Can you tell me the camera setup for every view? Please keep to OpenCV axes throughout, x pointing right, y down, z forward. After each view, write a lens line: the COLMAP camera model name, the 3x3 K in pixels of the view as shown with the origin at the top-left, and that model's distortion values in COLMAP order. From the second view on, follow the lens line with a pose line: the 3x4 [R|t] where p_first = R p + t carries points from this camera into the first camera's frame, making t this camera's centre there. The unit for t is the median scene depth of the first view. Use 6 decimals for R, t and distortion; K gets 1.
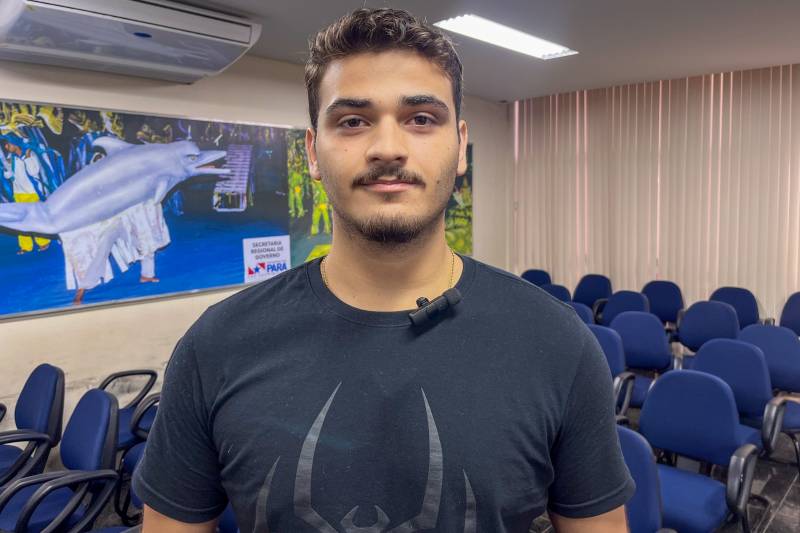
lens RADIAL K [[613.6, 0, 400.0], [0, 613.6, 266.5], [0, 0, 1]] dist [0.047346, -0.108913]
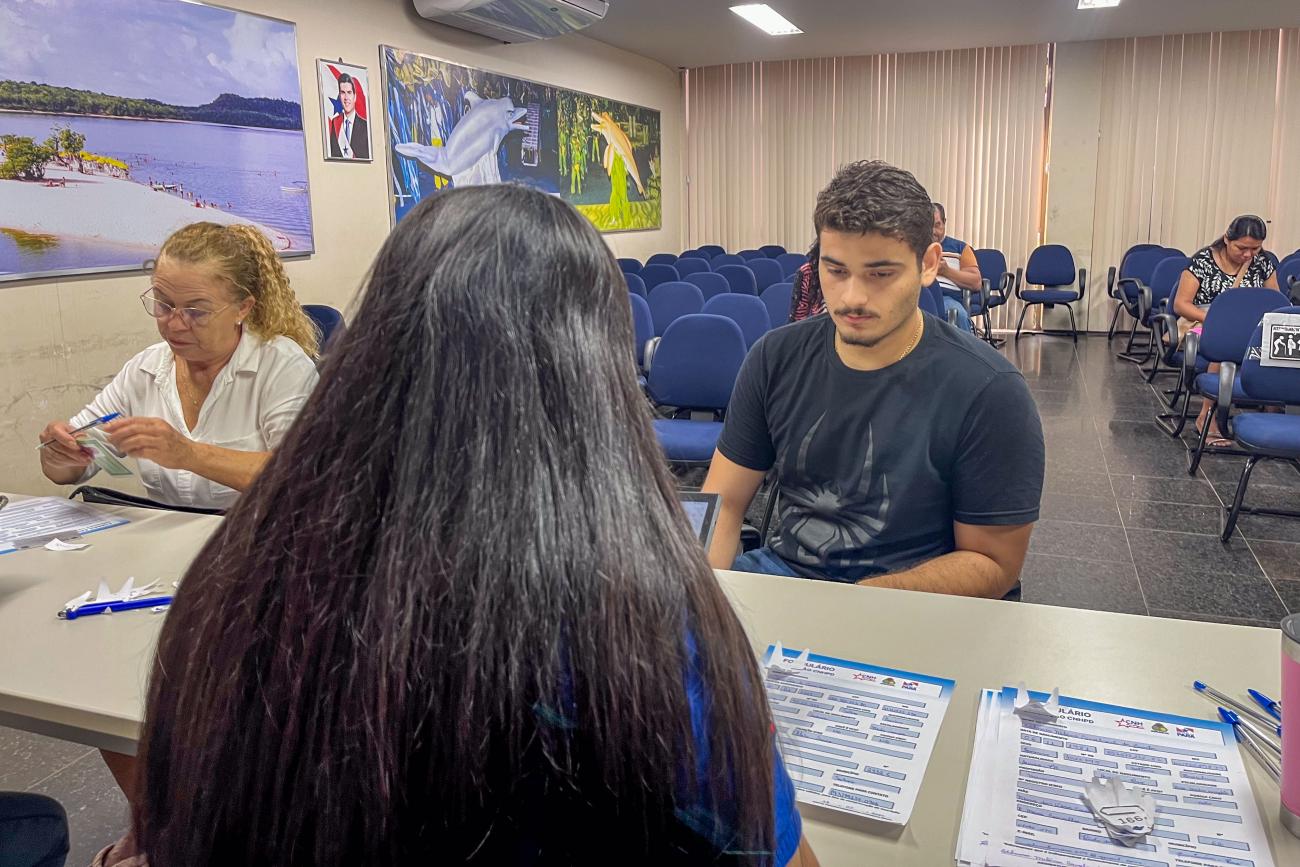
lens RADIAL K [[997.1, 0, 650.0], [0, 997.1, 433.5], [0, 0, 1]] dist [0.047346, -0.108913]
pose [[0.933359, -0.065323, 0.352951, -0.814288], [0.023202, 0.992224, 0.122280, 0.186121], [-0.358195, -0.105942, 0.927617, -0.845798]]
